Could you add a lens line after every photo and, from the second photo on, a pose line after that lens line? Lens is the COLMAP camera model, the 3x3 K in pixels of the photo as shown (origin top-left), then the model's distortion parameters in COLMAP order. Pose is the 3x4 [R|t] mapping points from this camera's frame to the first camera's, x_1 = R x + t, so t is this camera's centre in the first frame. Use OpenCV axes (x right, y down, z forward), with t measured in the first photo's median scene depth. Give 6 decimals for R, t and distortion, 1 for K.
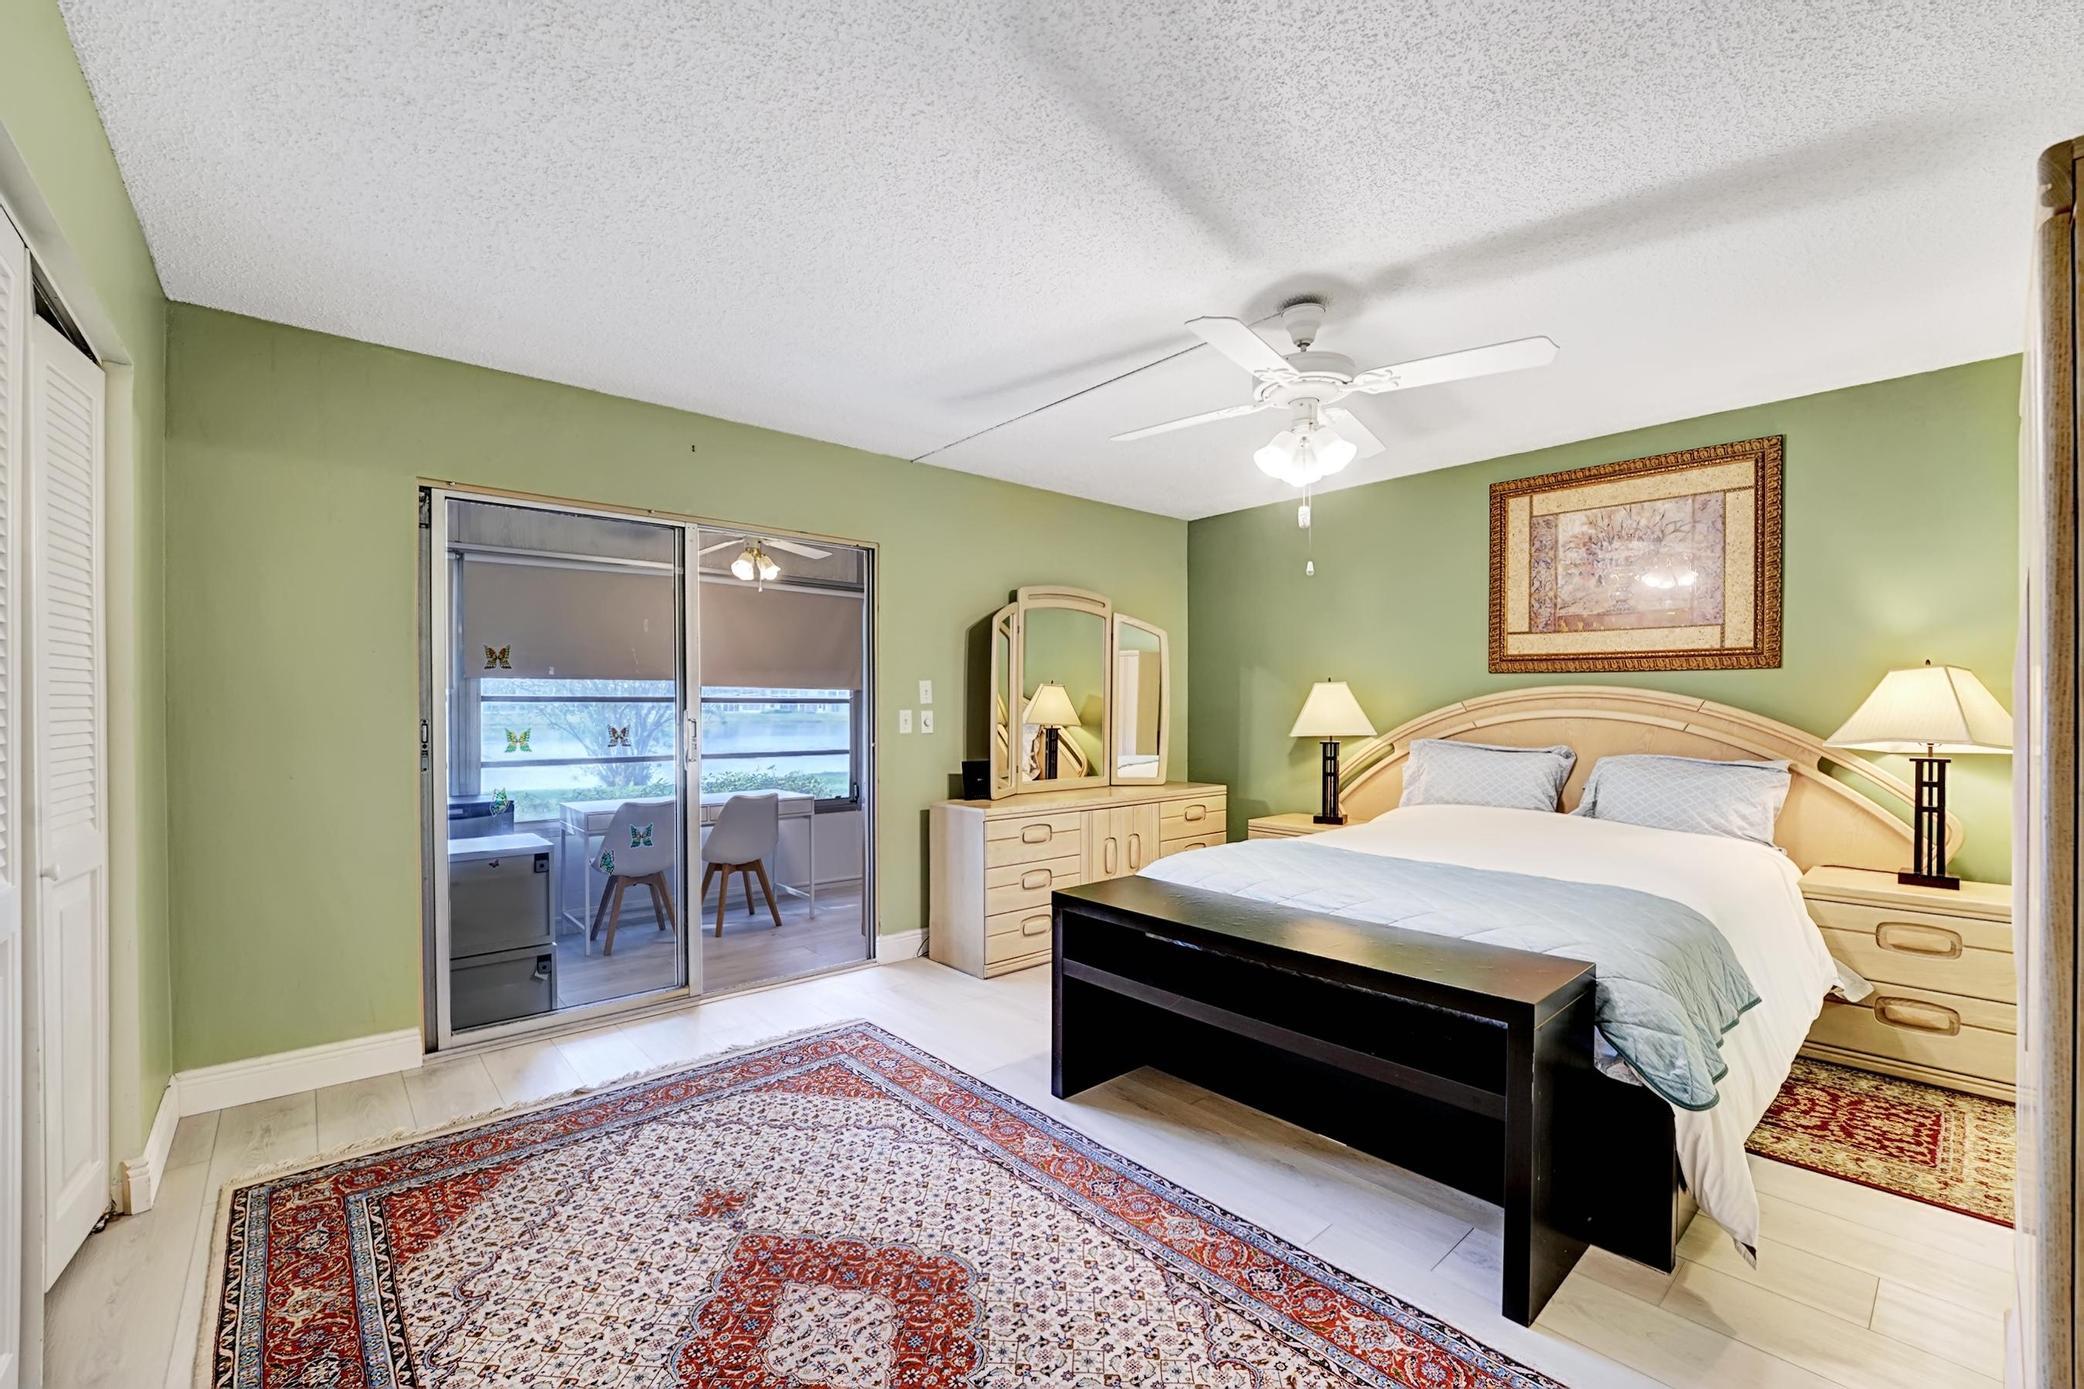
lens RADIAL K [[861.1, 0, 1049.7], [0, 861.1, 717.5], [0, 0, 1]] dist [-0.026413, 0.001545]
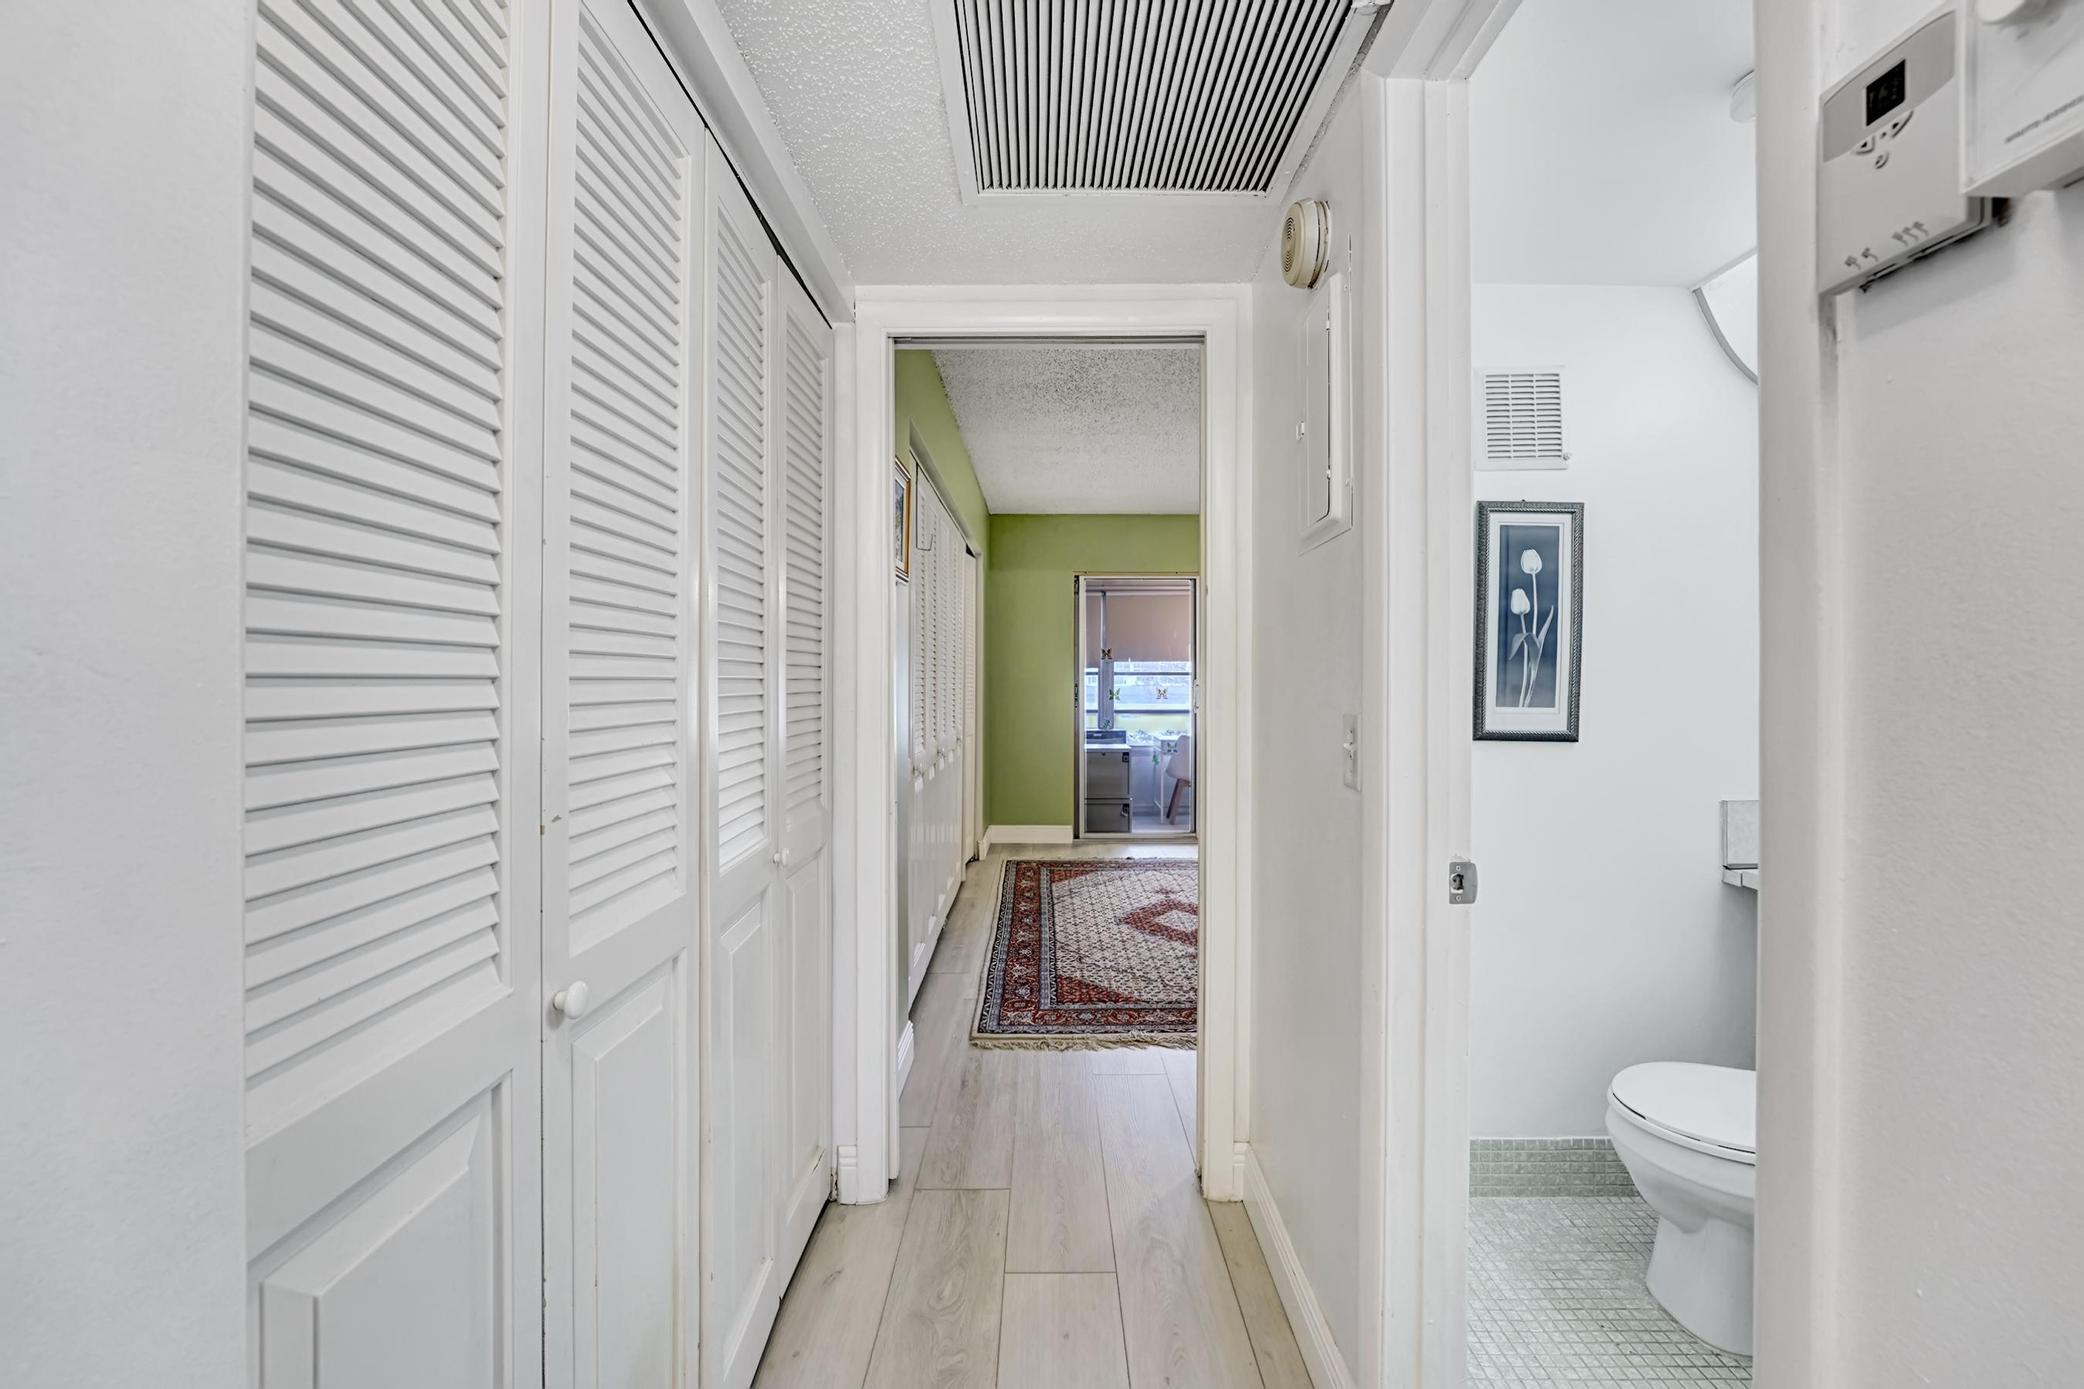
lens RADIAL K [[861.1, 0, 1061.6], [0, 861.1, 680.3], [0, 0, 1]] dist [-0.026413, 0.001545]
pose [[0.760681, -0.001002, -0.649125, 0.661166], [-0.008310, 0.999902, -0.011282, 0.020988], [0.649073, 0.013976, 0.760598, -0.693534]]
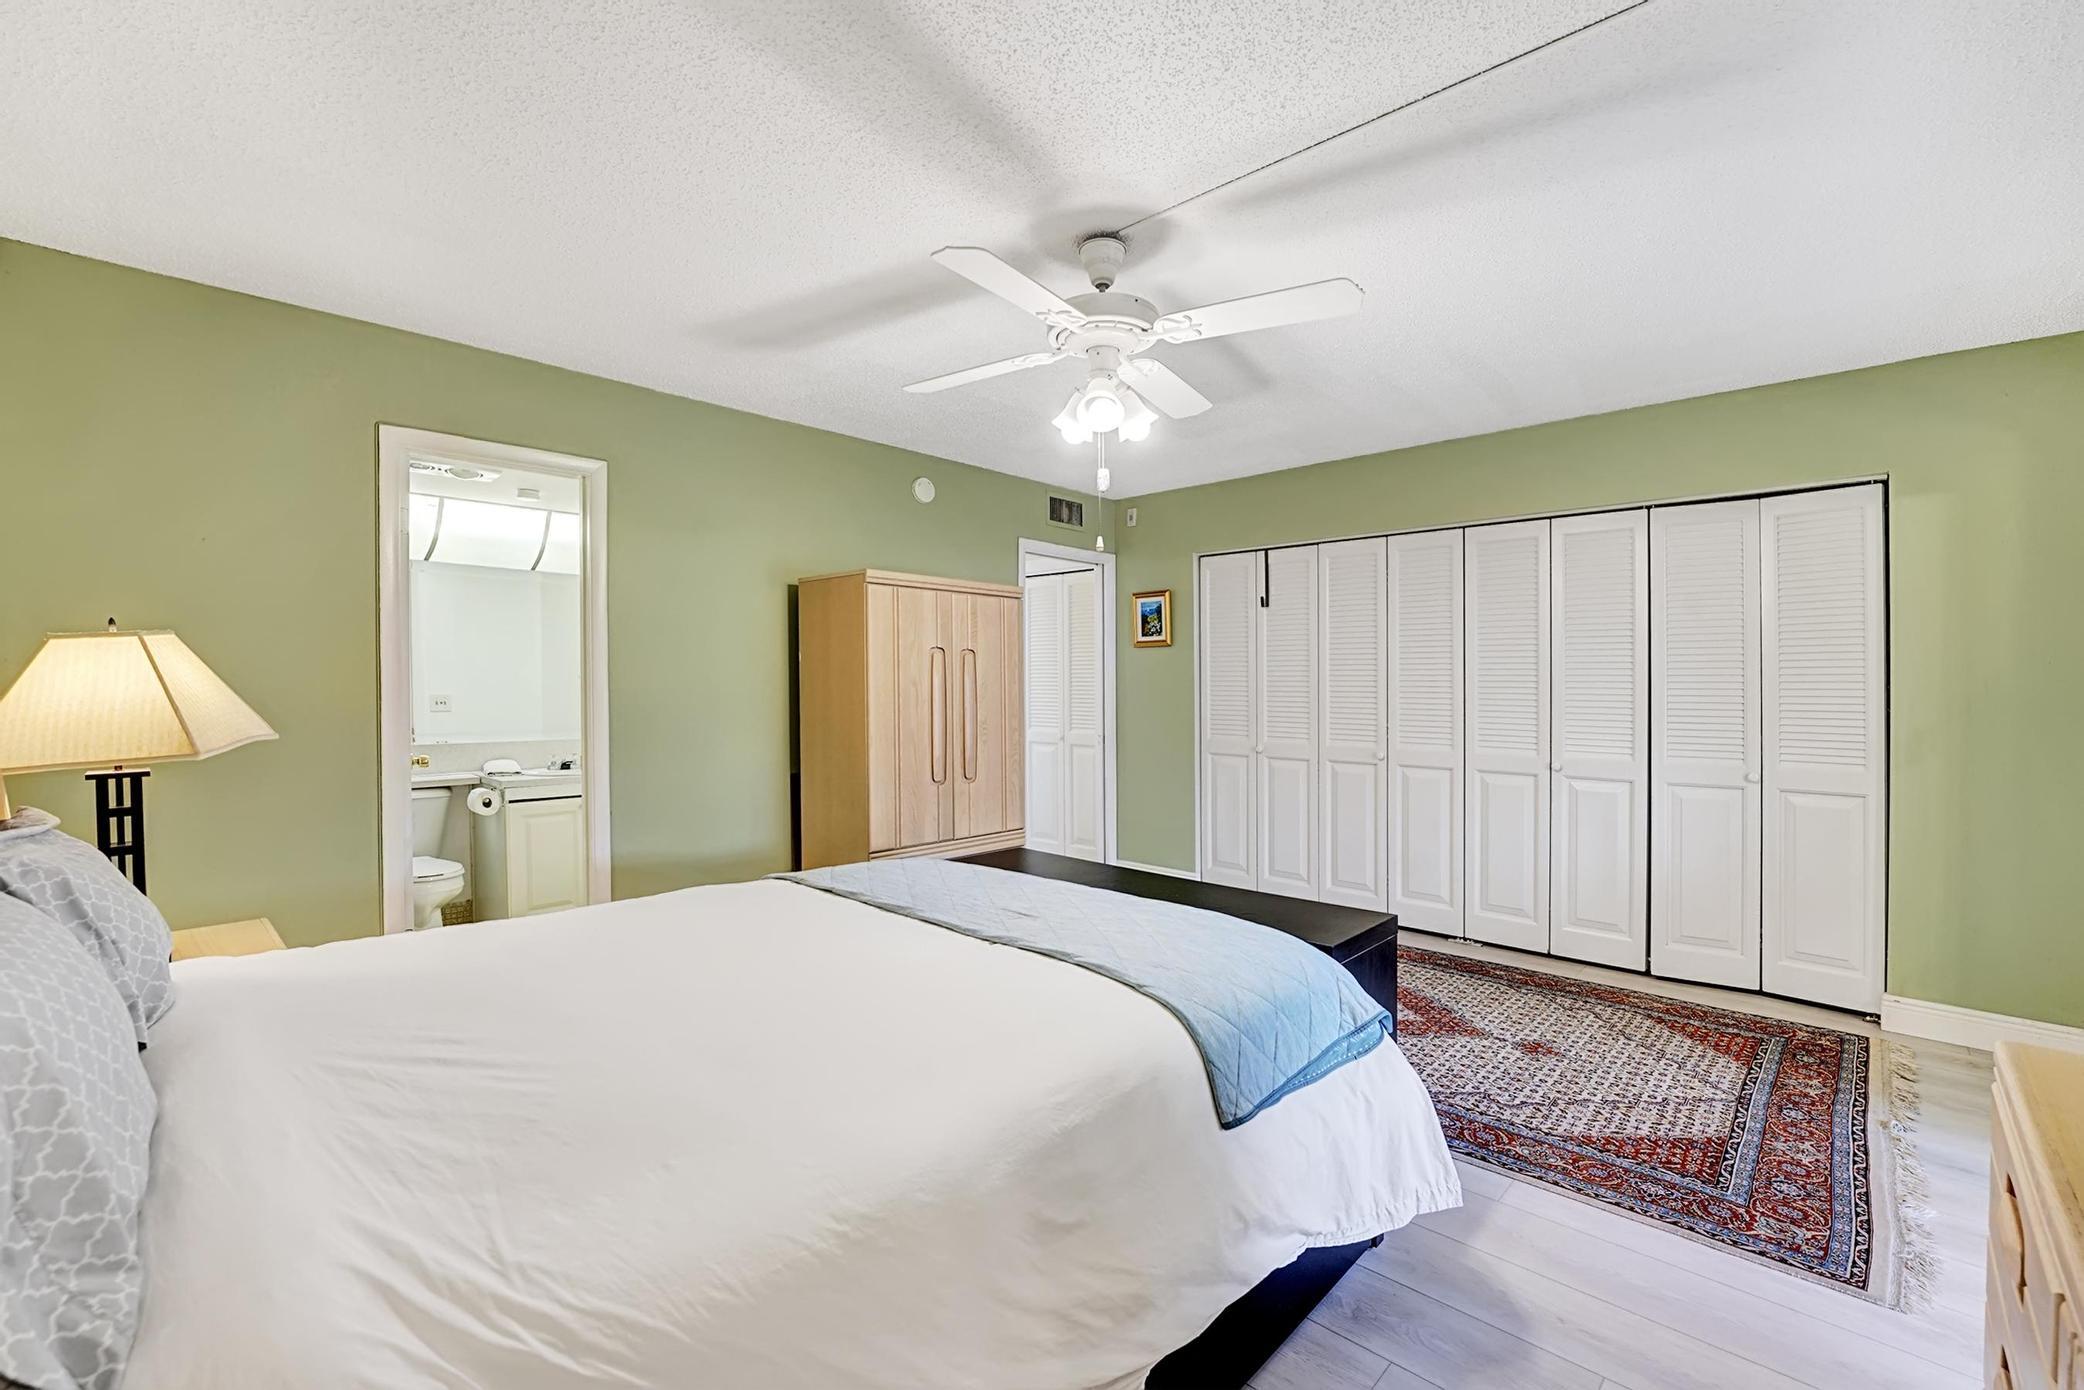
lens RADIAL K [[861.1, 0, 1050.8], [0, 861.1, 695.1], [0, 0, 1]] dist [-0.026413, 0.001545]
pose [[-0.996091, -0.003100, -0.088275, 0.397510], [-0.005392, 0.999654, 0.025737, -0.031305], [0.088165, 0.026113, -0.995764, 1.711401]]
